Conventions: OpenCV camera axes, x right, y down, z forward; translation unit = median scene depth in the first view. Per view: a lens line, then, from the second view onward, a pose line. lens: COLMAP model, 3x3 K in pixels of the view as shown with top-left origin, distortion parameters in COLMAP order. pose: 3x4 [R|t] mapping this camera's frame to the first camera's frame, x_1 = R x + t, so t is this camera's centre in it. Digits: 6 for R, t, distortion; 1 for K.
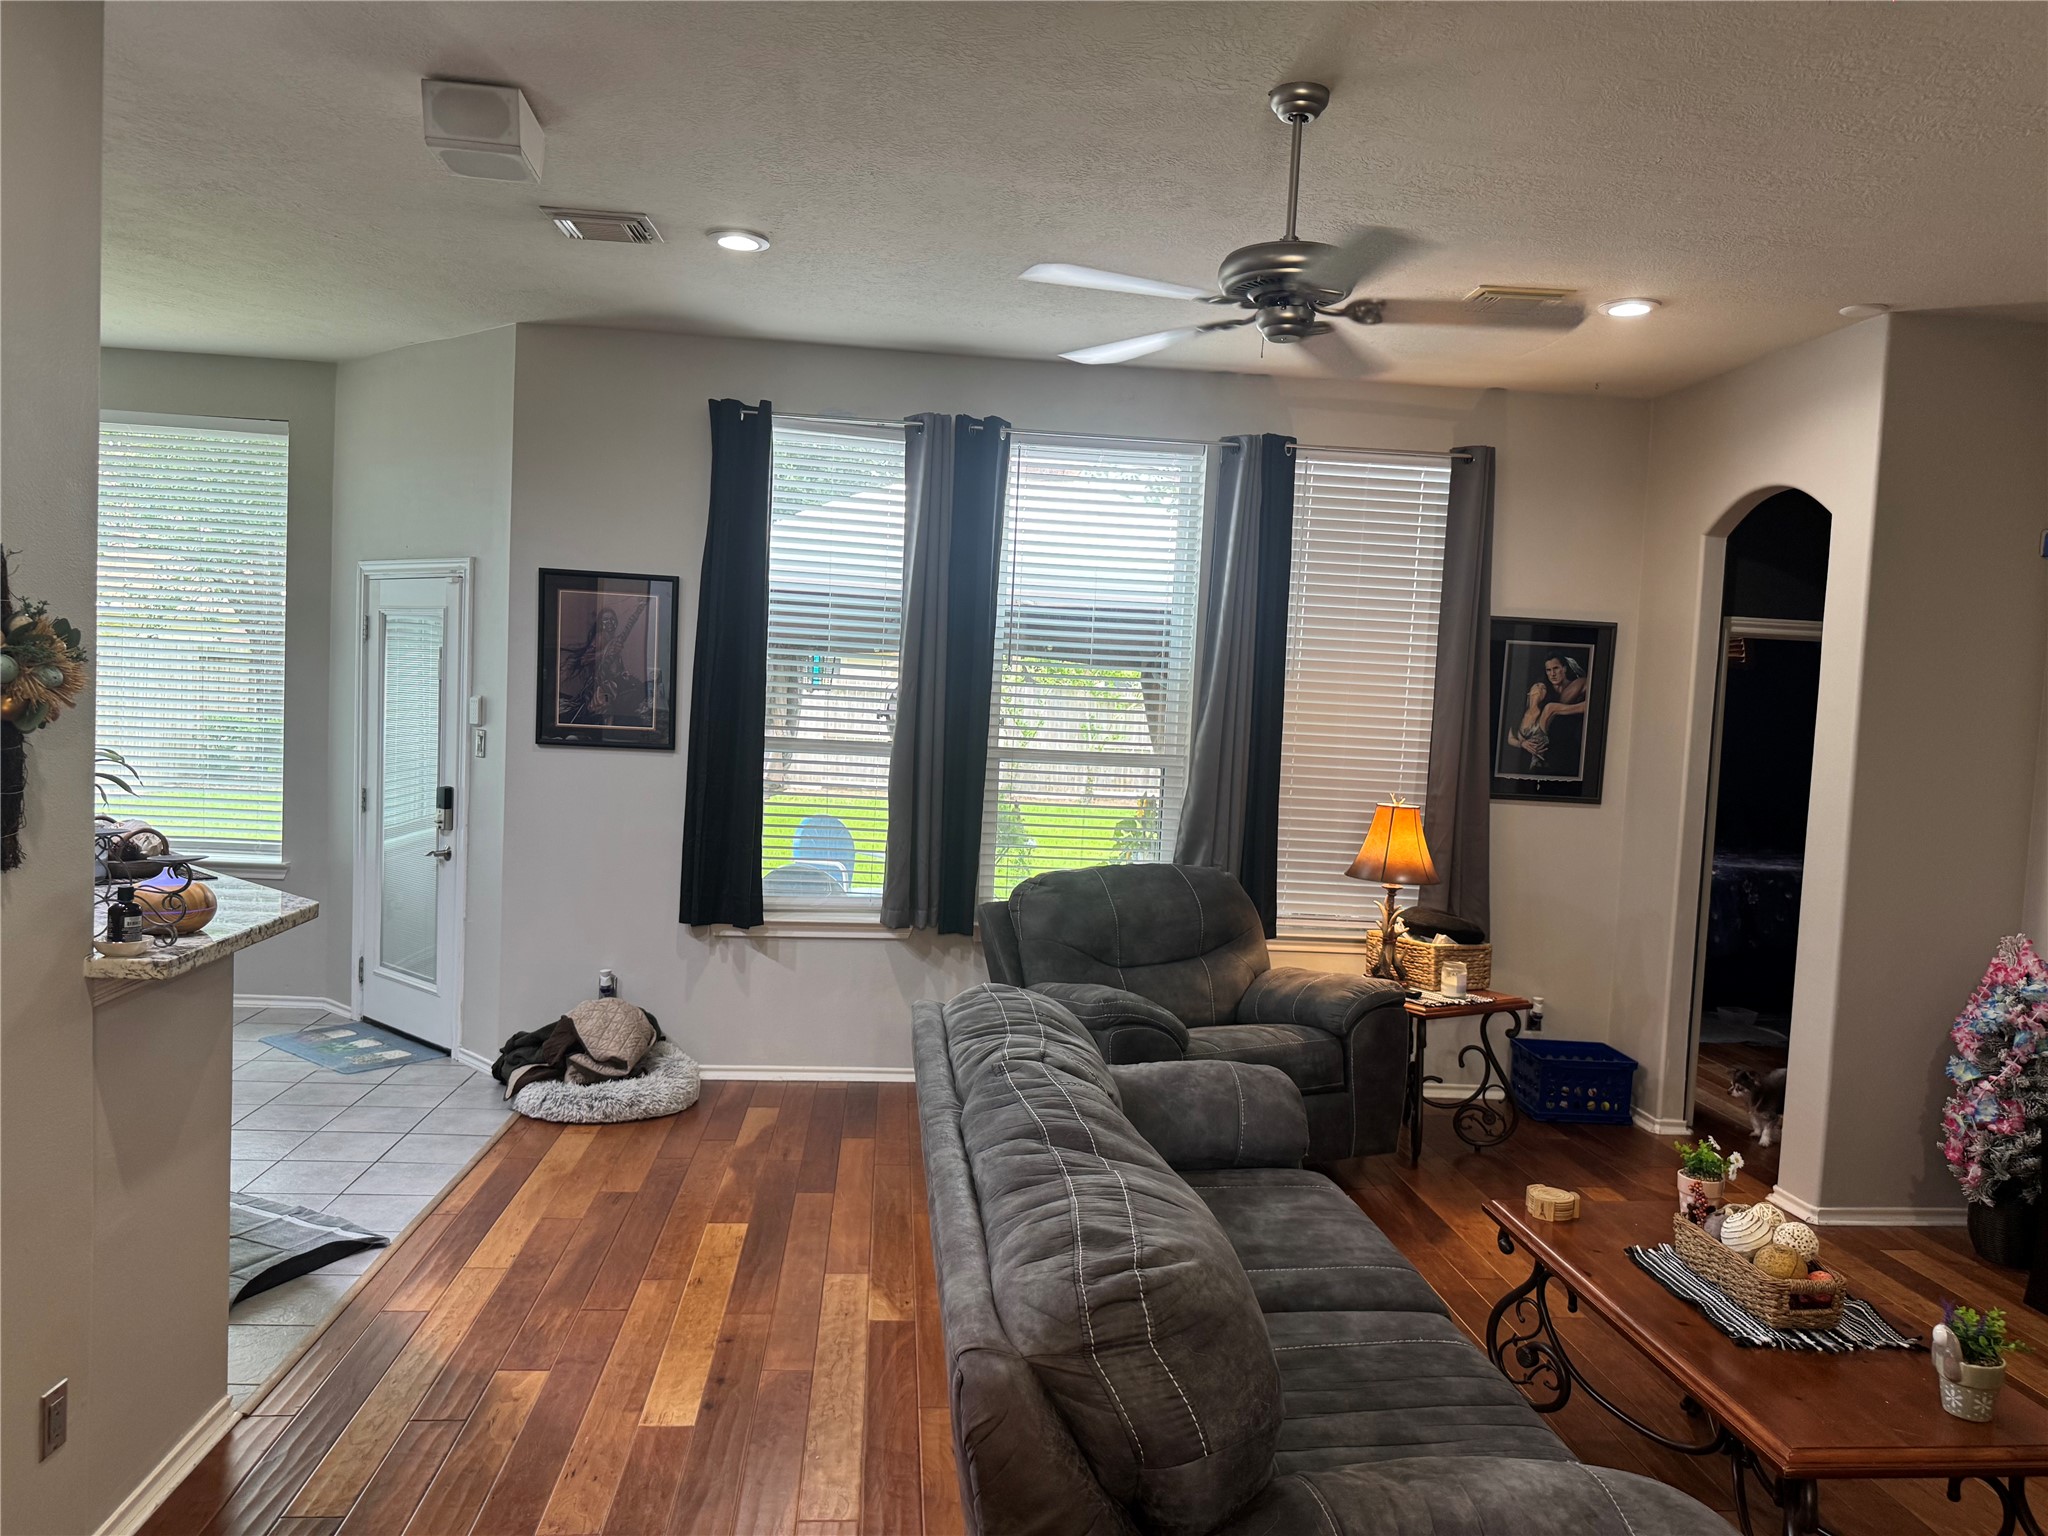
lens RADIAL K [[1445.8, 0, 1024.0], [0, 1445.8, 768.0], [0, 0, 1]] dist [0.008164, -0.023342]
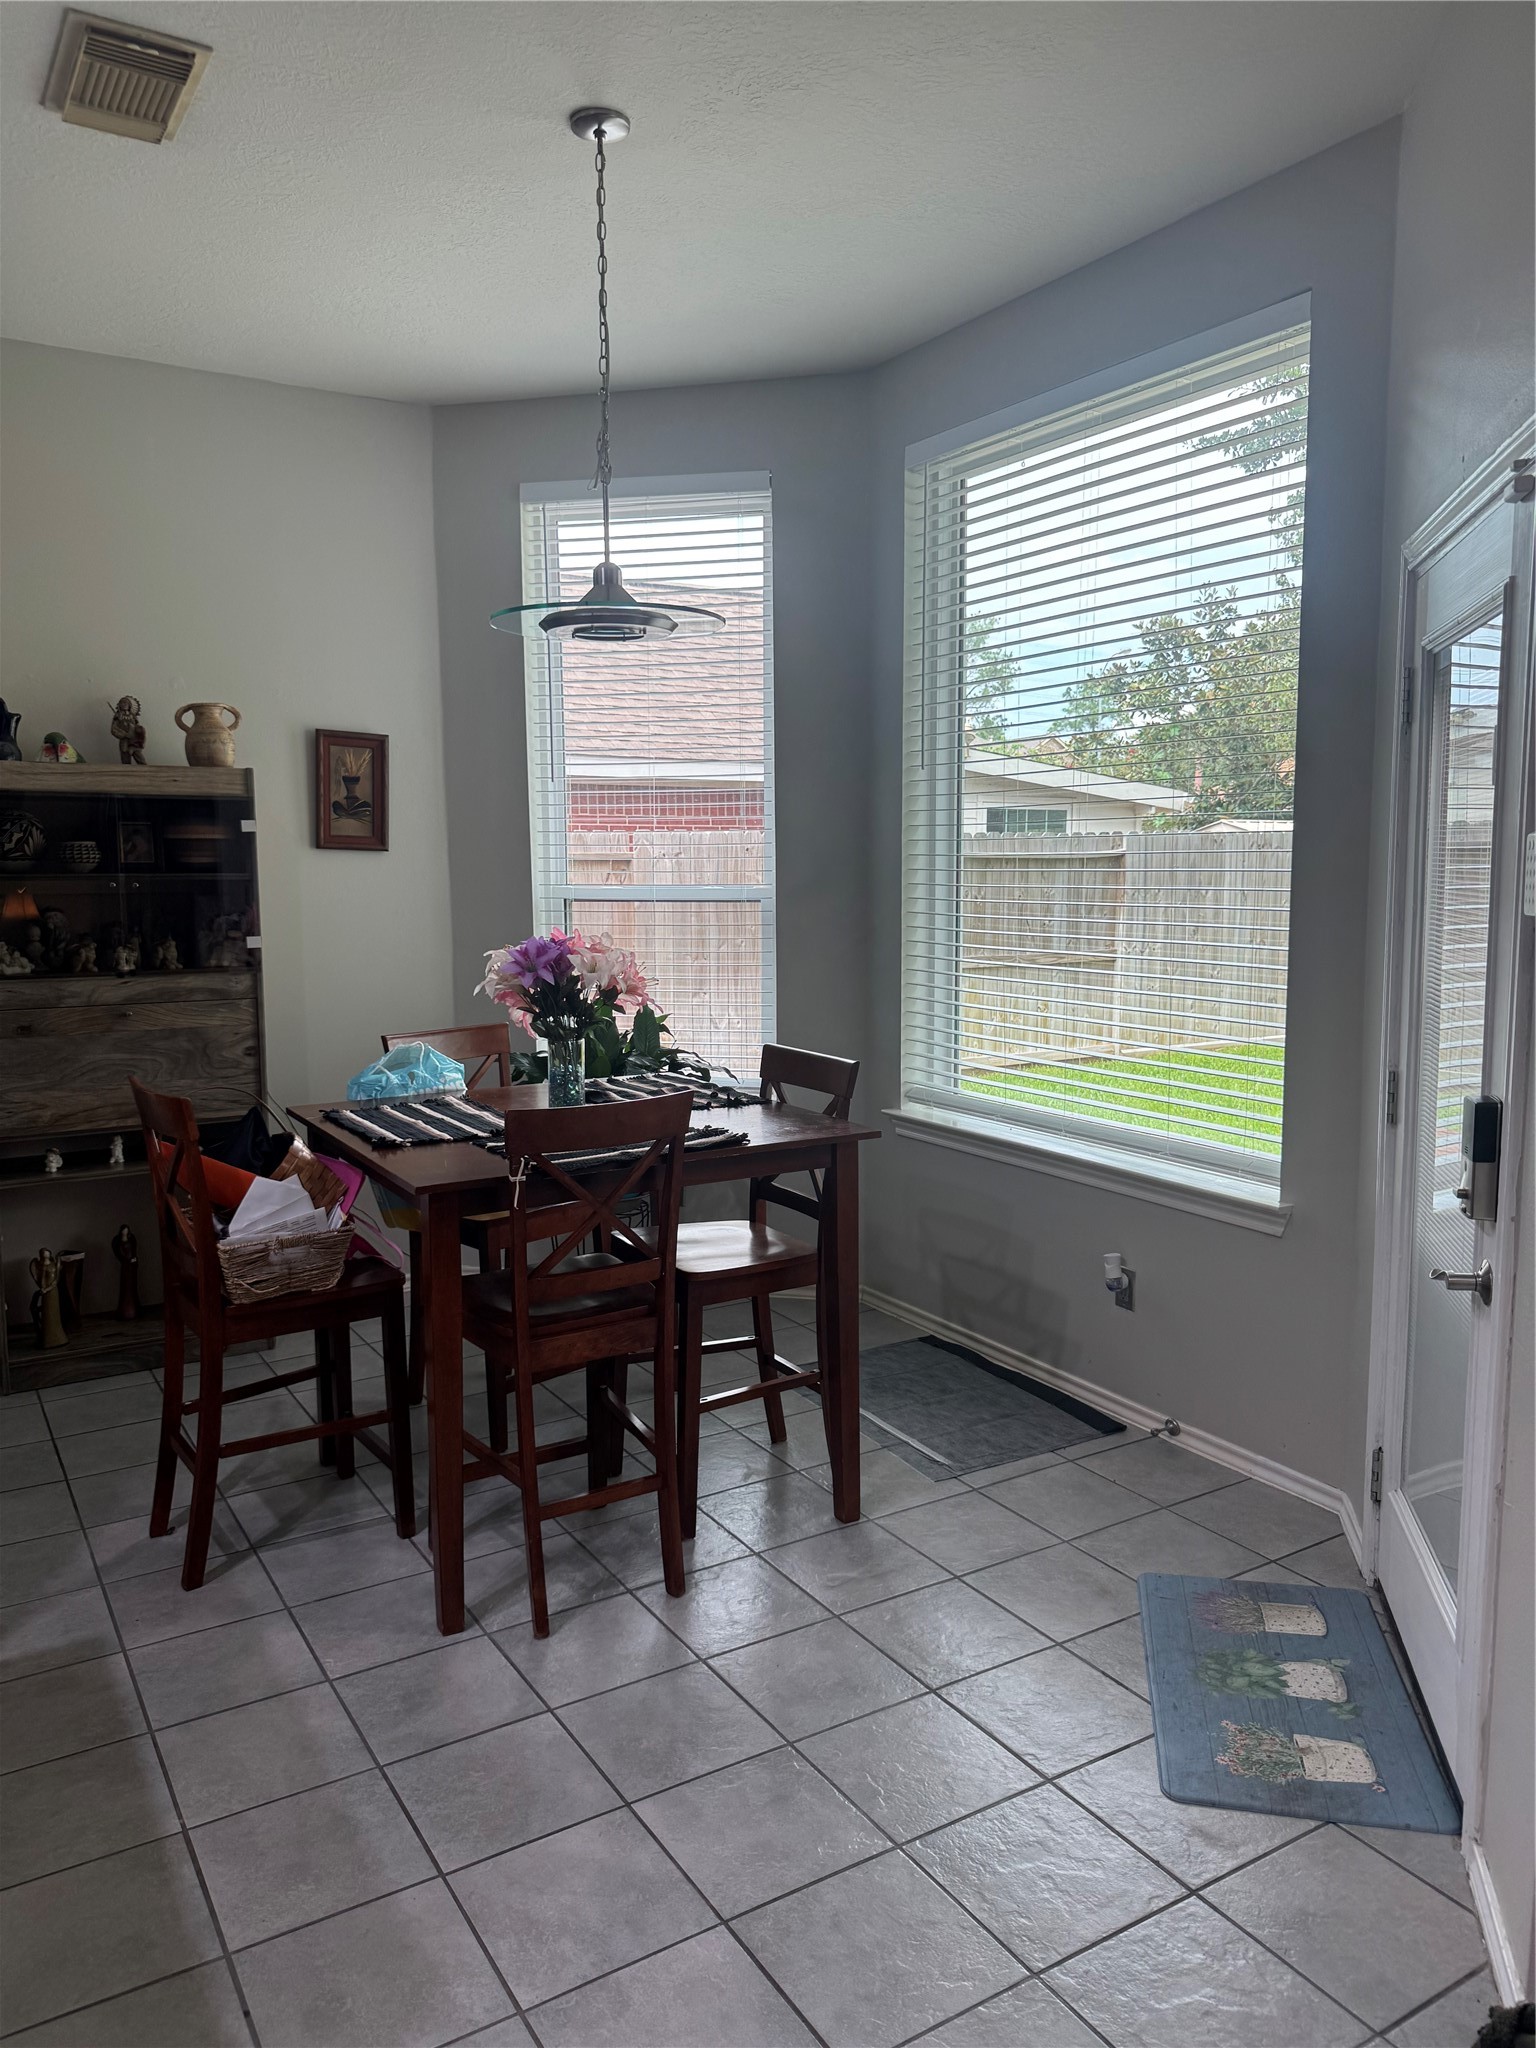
lens RADIAL K [[1471.8, 0, 768.0], [0, 1471.8, 1024.0], [0, 0, 1]] dist [-0.028358, 0.011502]
pose [[0.450702, 0.046064, -0.891485, -0.259289], [-0.023392, 0.998934, 0.039790, -0.023313], [0.892368, 0.002920, 0.451299, 1.101969]]
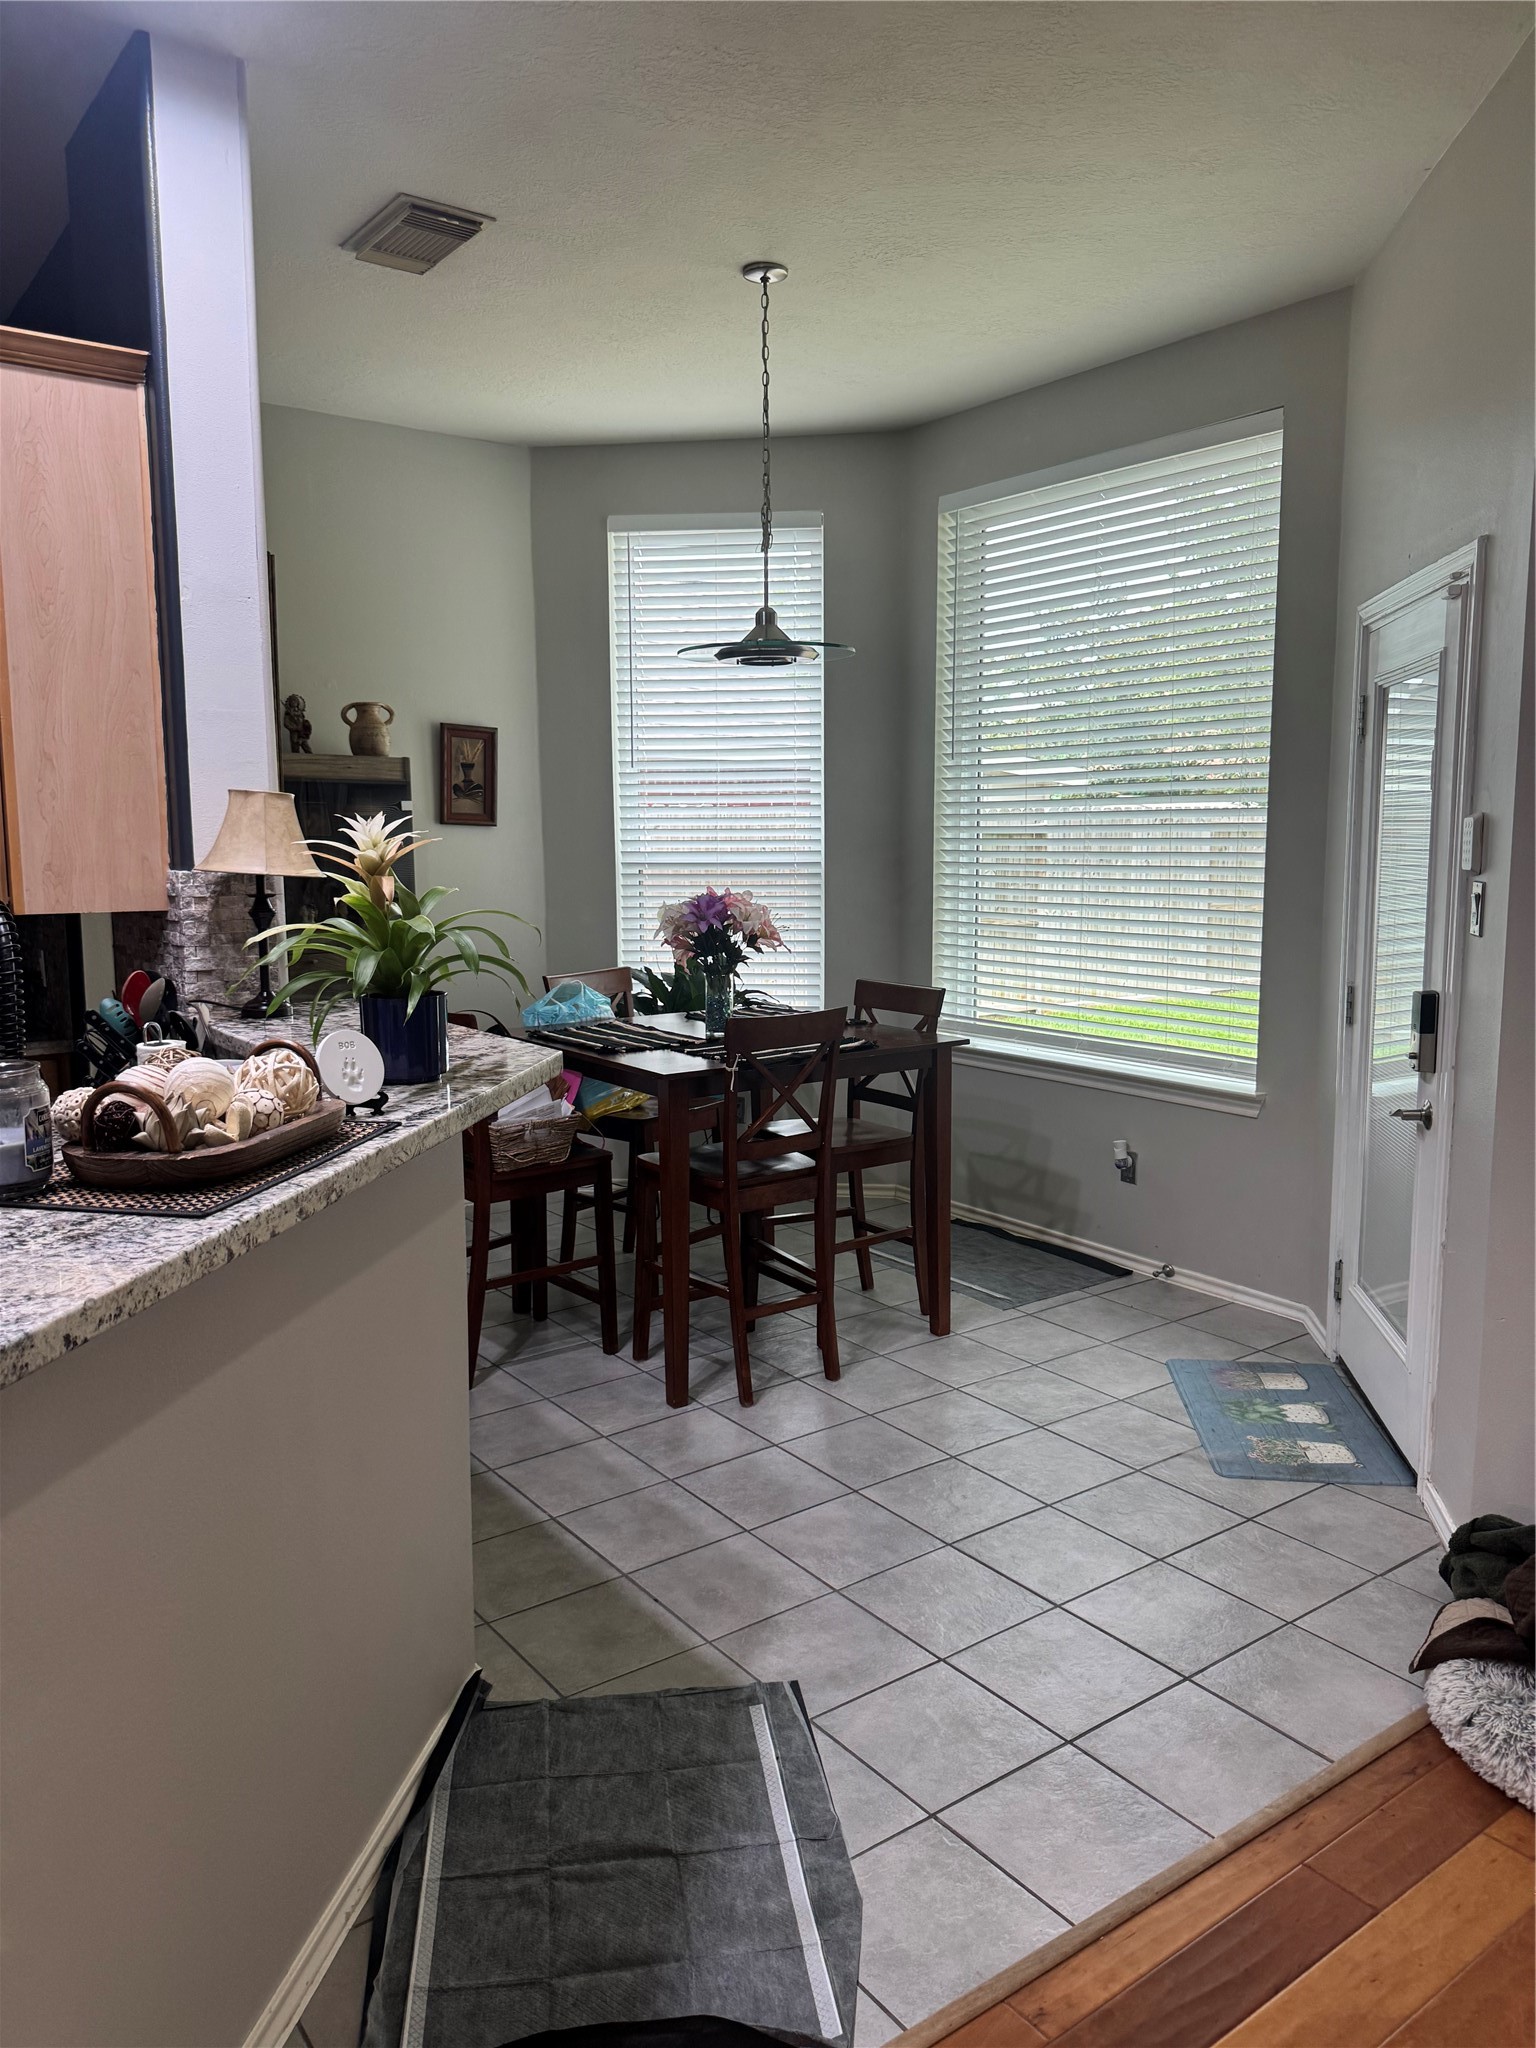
lens RADIAL K [[1445.8, 0, 768.0], [0, 1445.8, 1024.0], [0, 0, 1]] dist [0.008164, -0.023342]
pose [[0.518142, 0.059989, -0.853188, -0.114040], [-0.017792, 0.998077, 0.059371, -0.003674], [0.855109, -0.015583, 0.518214, 0.831566]]
